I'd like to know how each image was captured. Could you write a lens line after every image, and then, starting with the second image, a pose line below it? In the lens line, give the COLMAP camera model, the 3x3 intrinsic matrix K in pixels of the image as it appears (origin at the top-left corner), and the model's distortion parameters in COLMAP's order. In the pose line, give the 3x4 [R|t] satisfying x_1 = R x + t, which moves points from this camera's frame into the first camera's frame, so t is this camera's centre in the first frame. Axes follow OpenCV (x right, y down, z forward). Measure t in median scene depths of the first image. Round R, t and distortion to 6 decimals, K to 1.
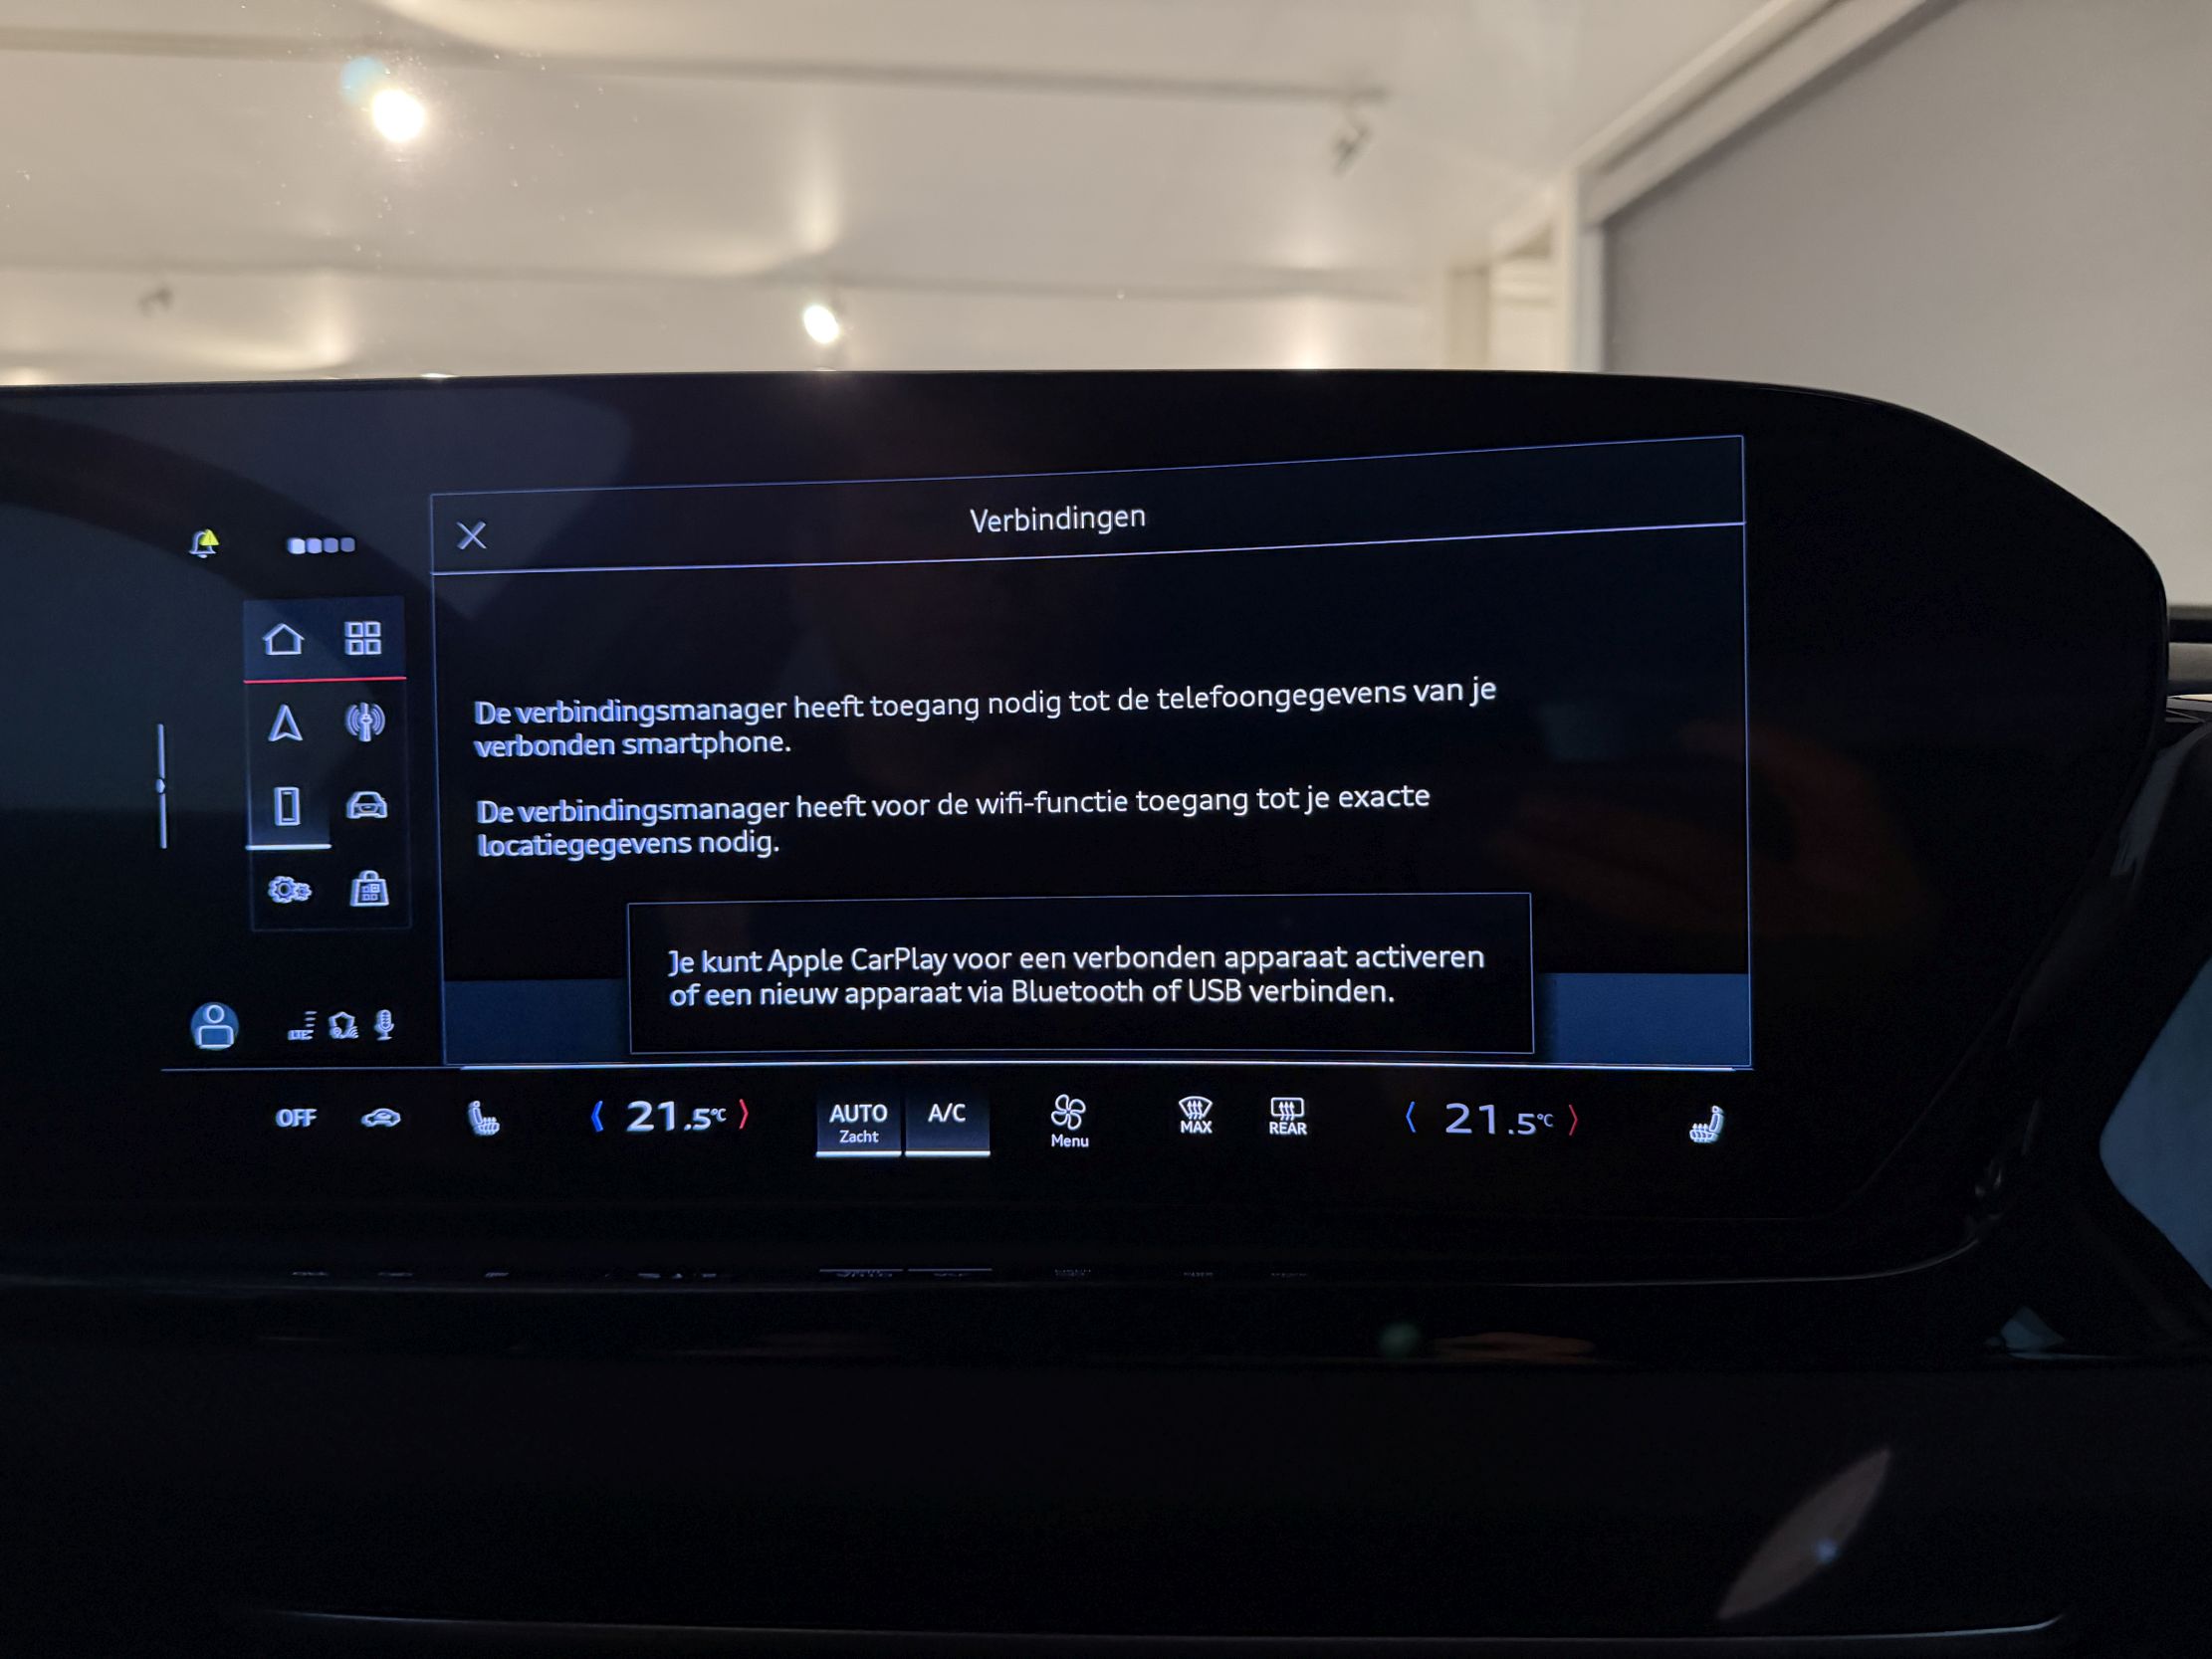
lens RADIAL K [[1568.1, 0, 1110.0], [0, 1568.1, 840.8], [0, 0, 1]] dist [0.021965, -0.037199]
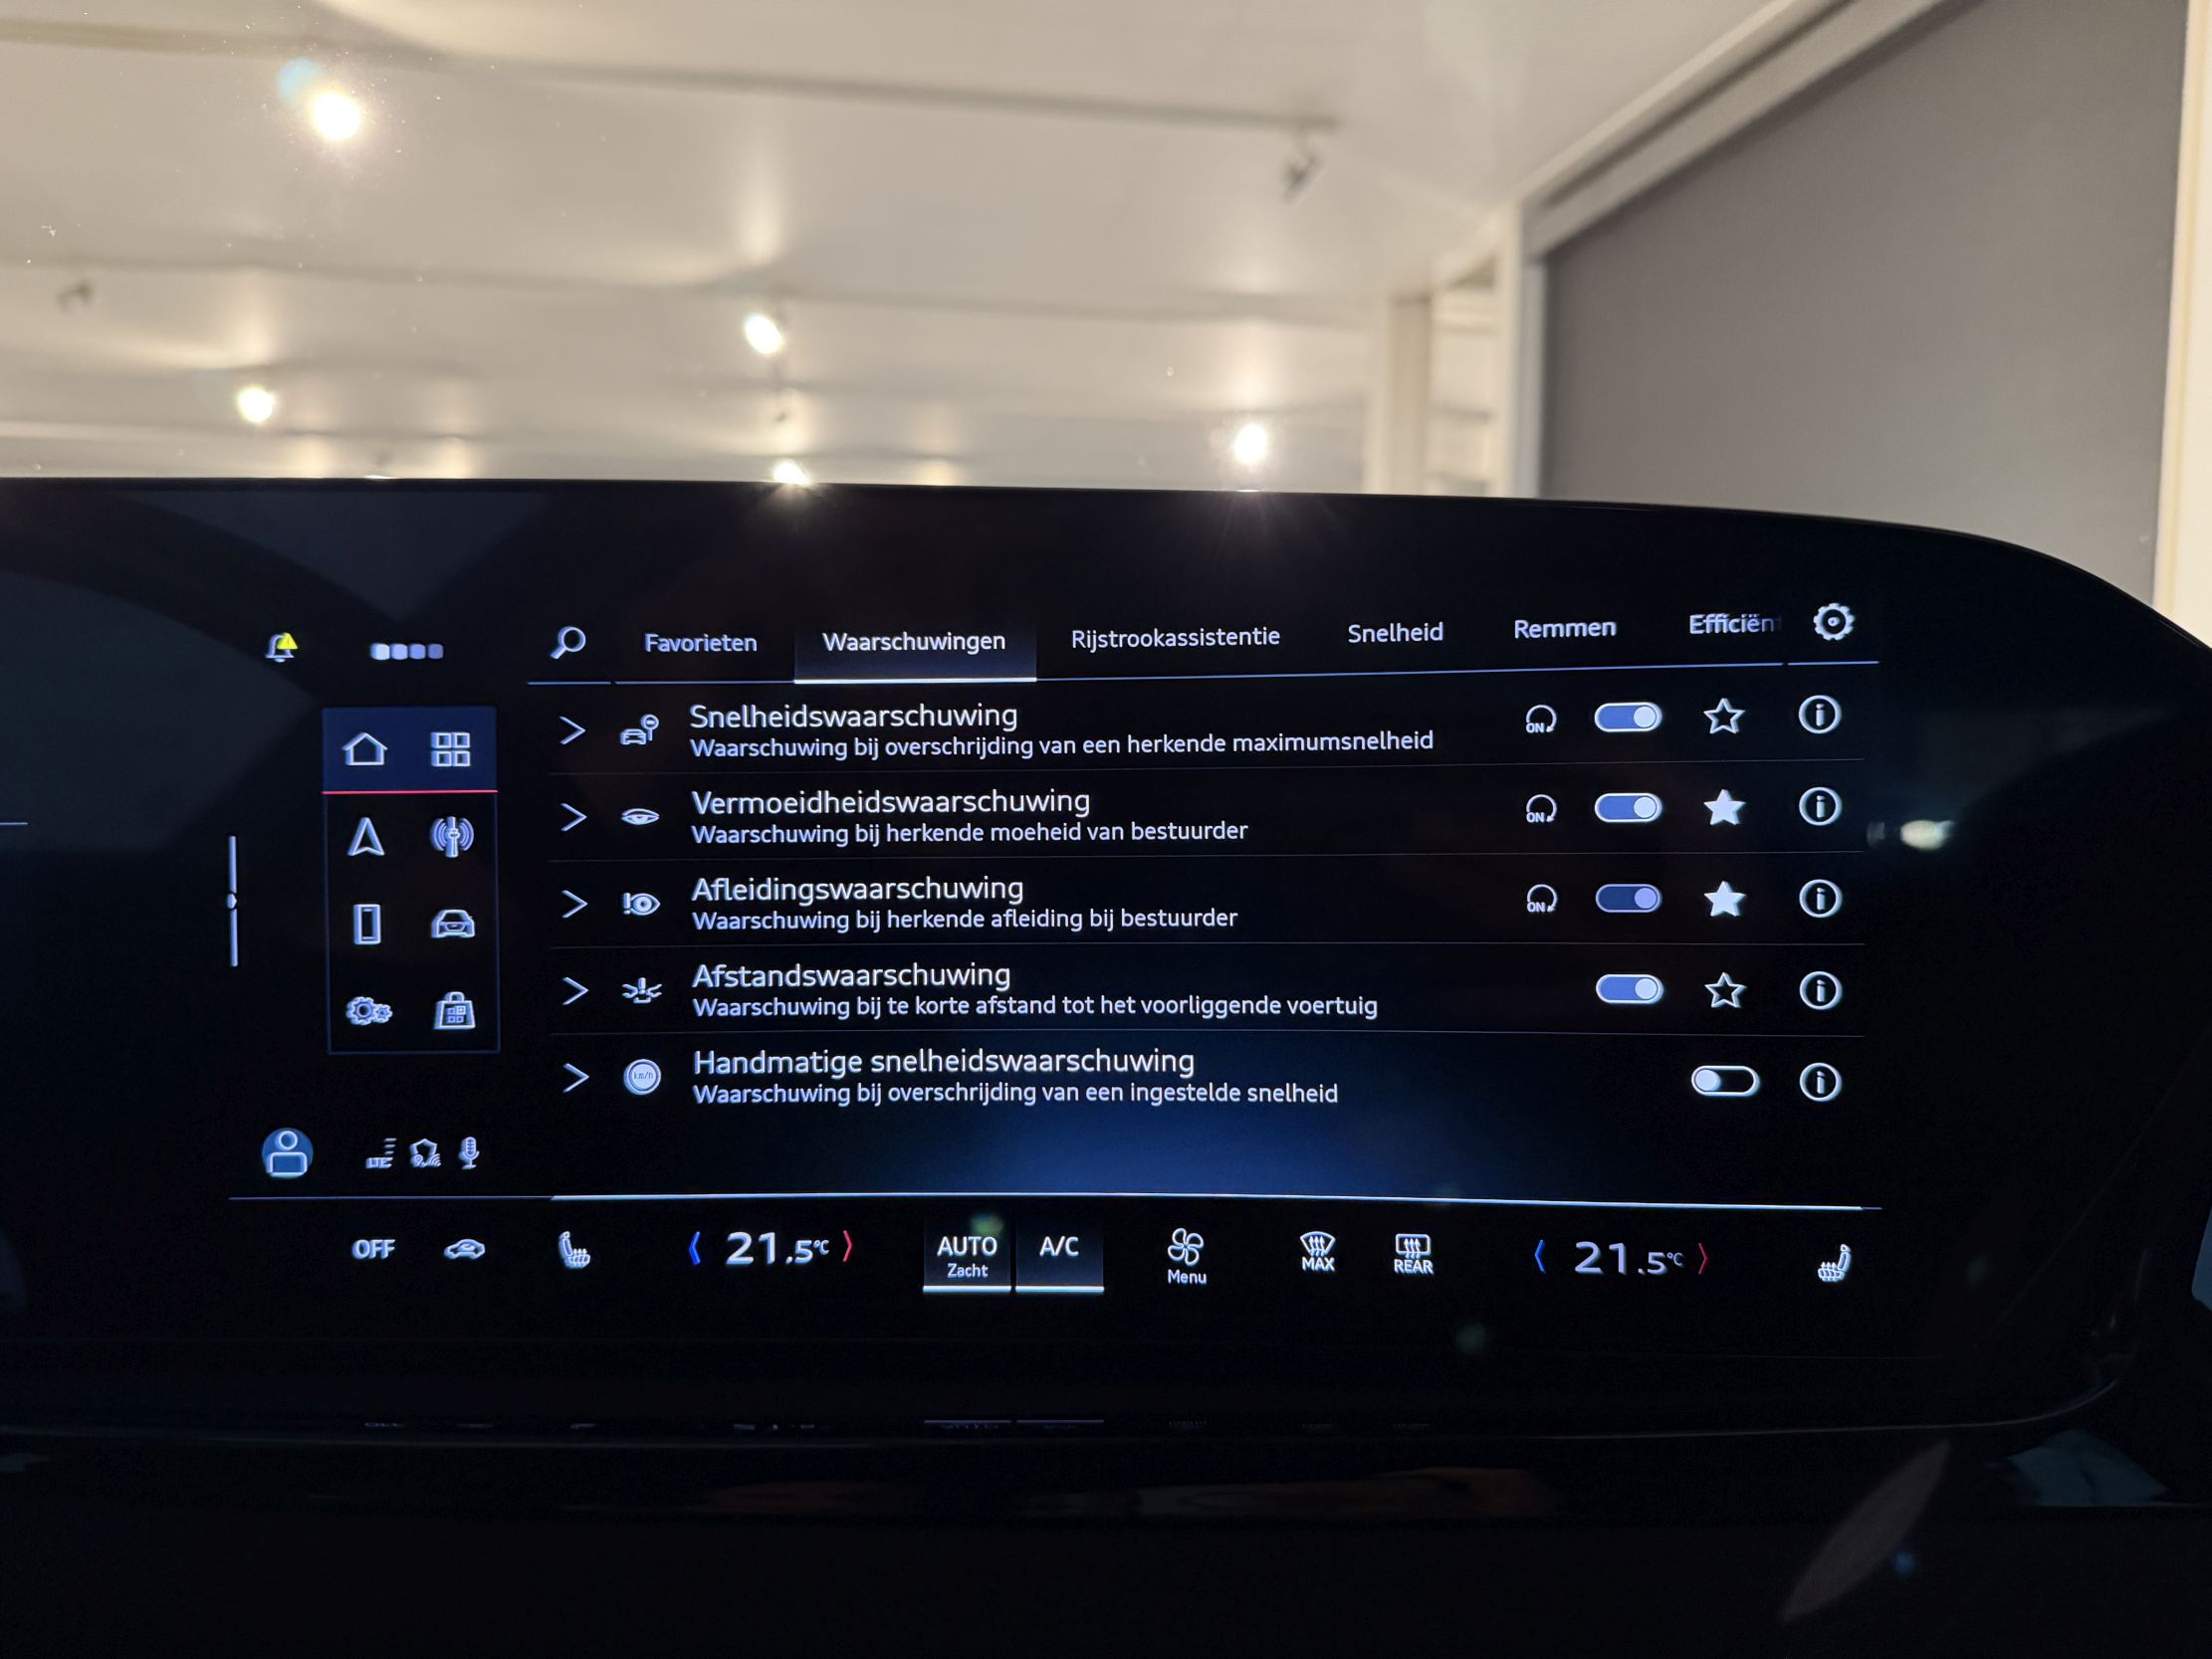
lens RADIAL K [[1568.1, 0, 1099.2], [0, 1568.1, 850.5], [0, 0, 1]] dist [0.021965, -0.037199]
pose [[0.999082, 0.009266, 0.041829, -0.119412], [-0.009245, 0.999957, -0.000687, -0.070066], [-0.041833, 0.000300, 0.999125, 0.025922]]
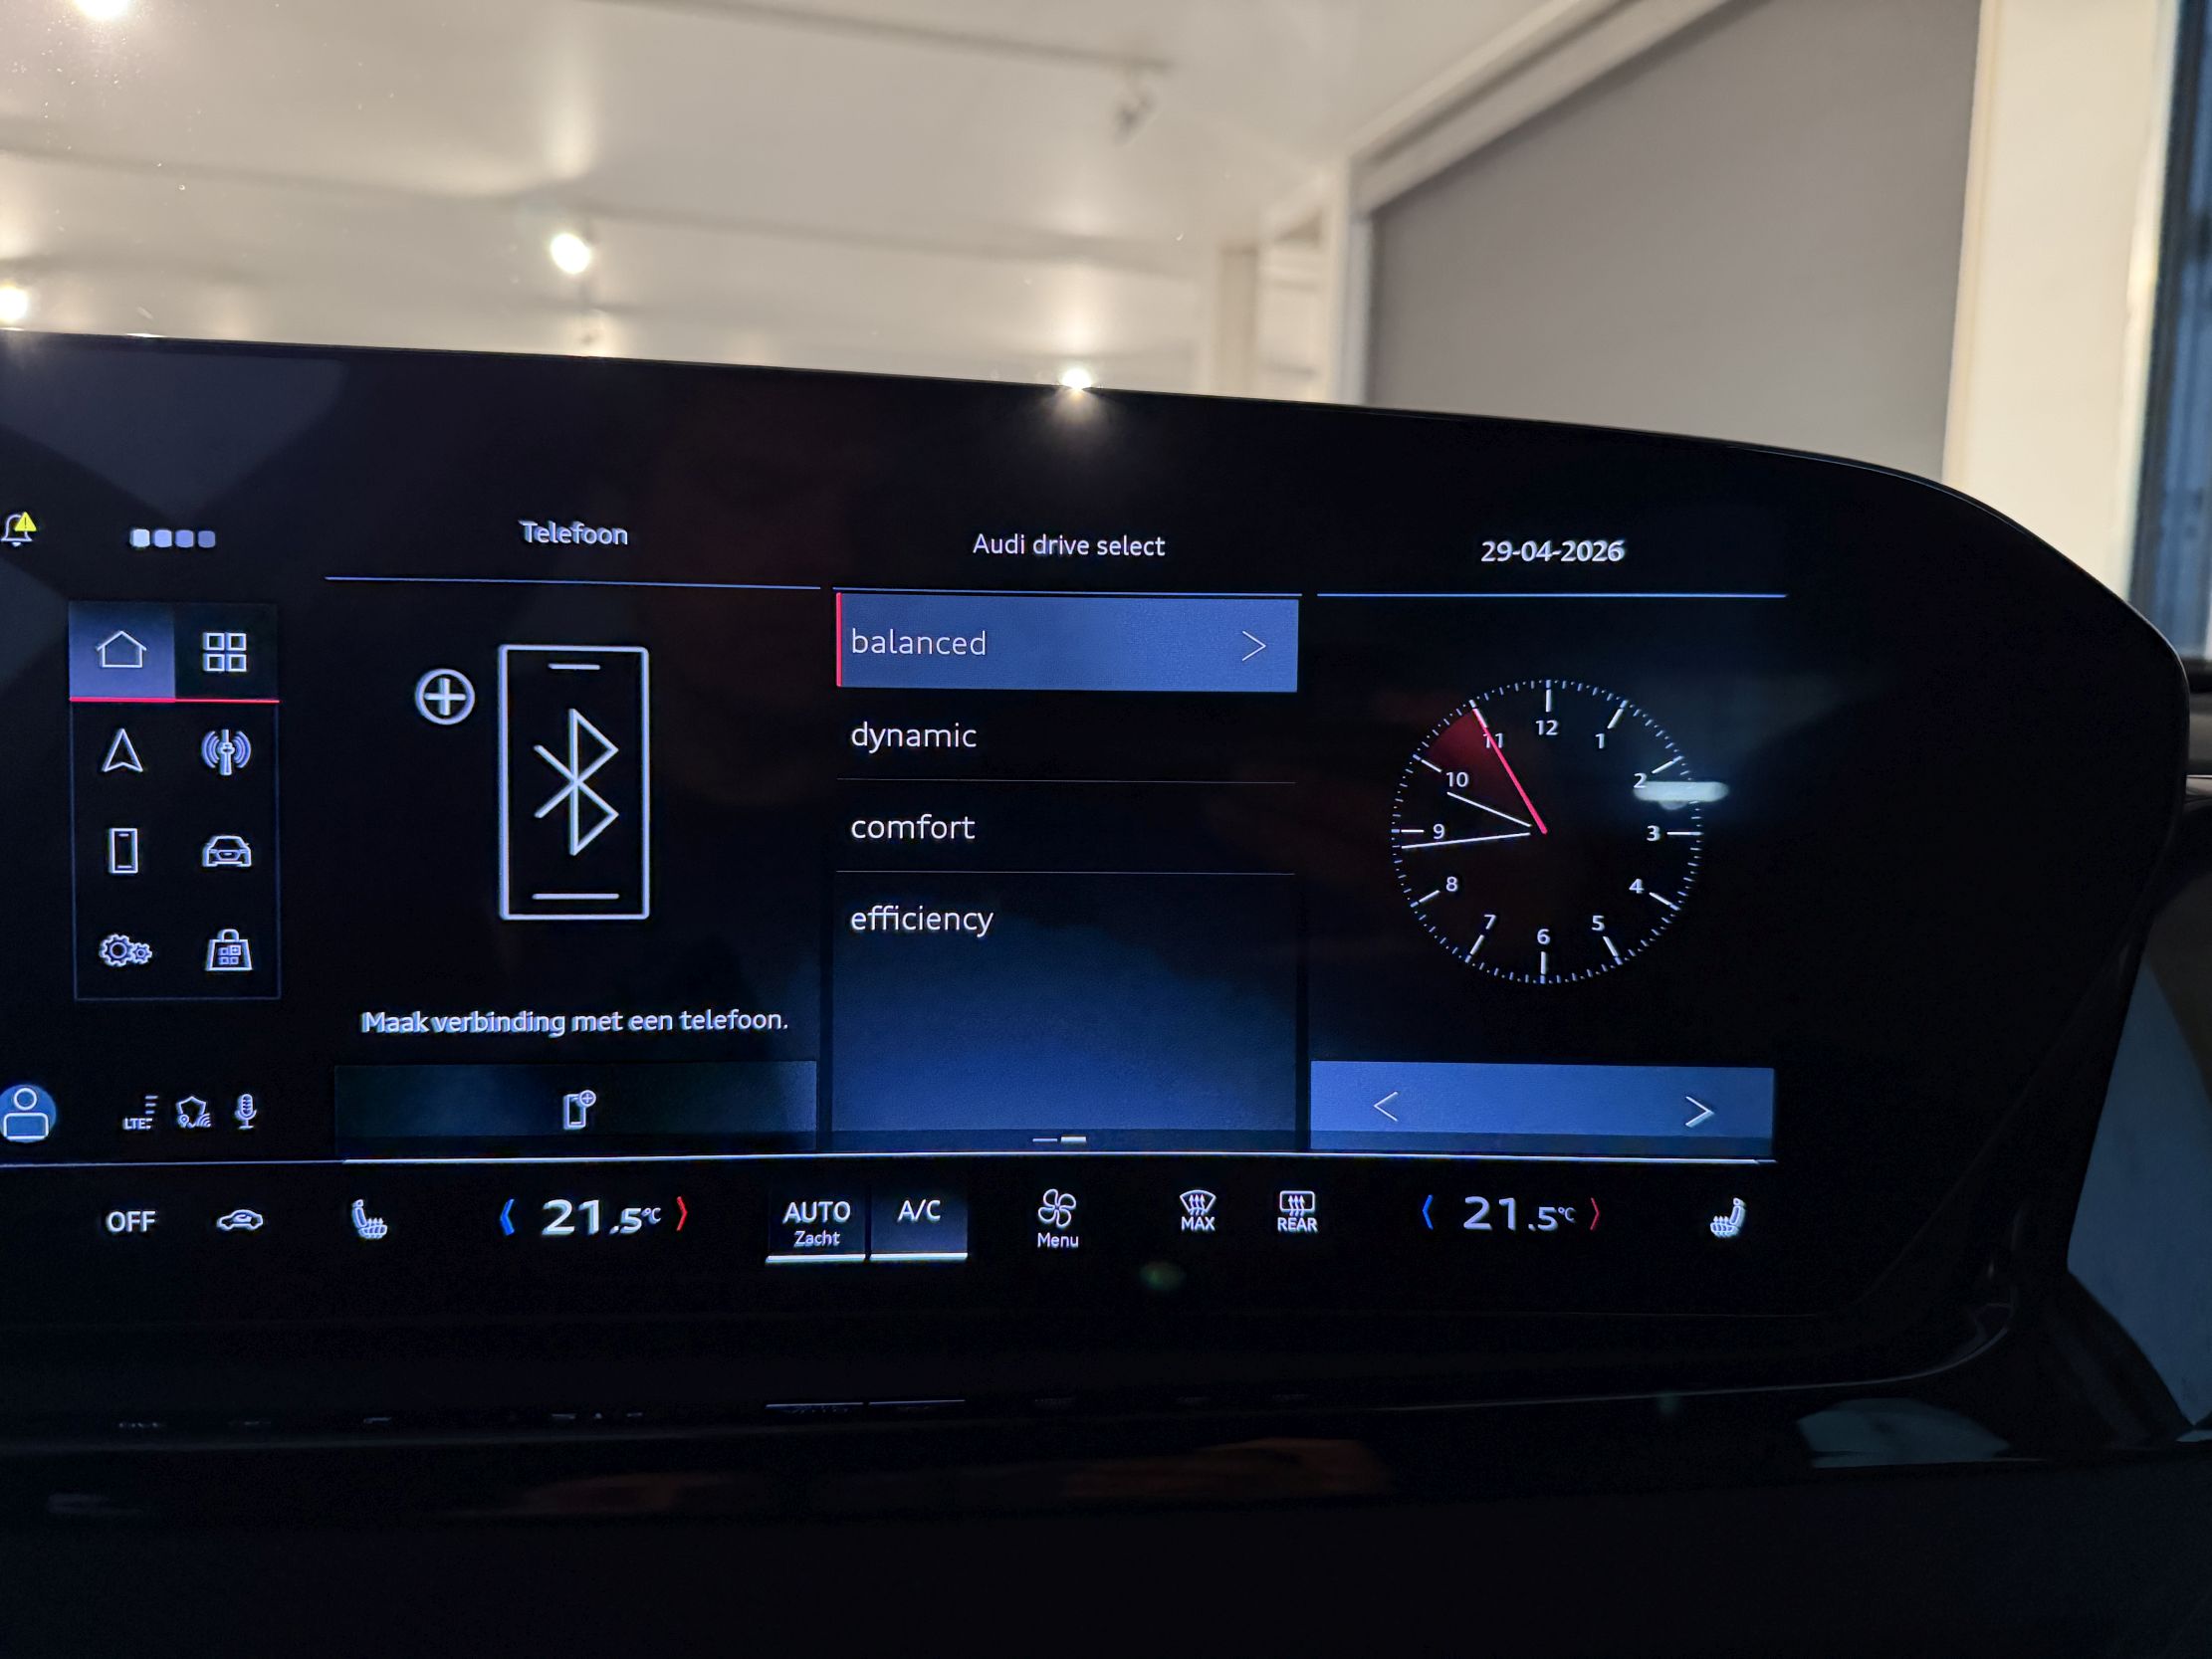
lens RADIAL K [[1568.1, 0, 1080.6], [0, 1568.1, 834.8], [0, 0, 1]] dist [0.021965, -0.037199]
pose [[0.988904, 0.020034, 0.147196, -0.145522], [-0.023235, 0.999529, 0.020057, -0.058785], [-0.146725, -0.023254, 0.988904, 0.103765]]
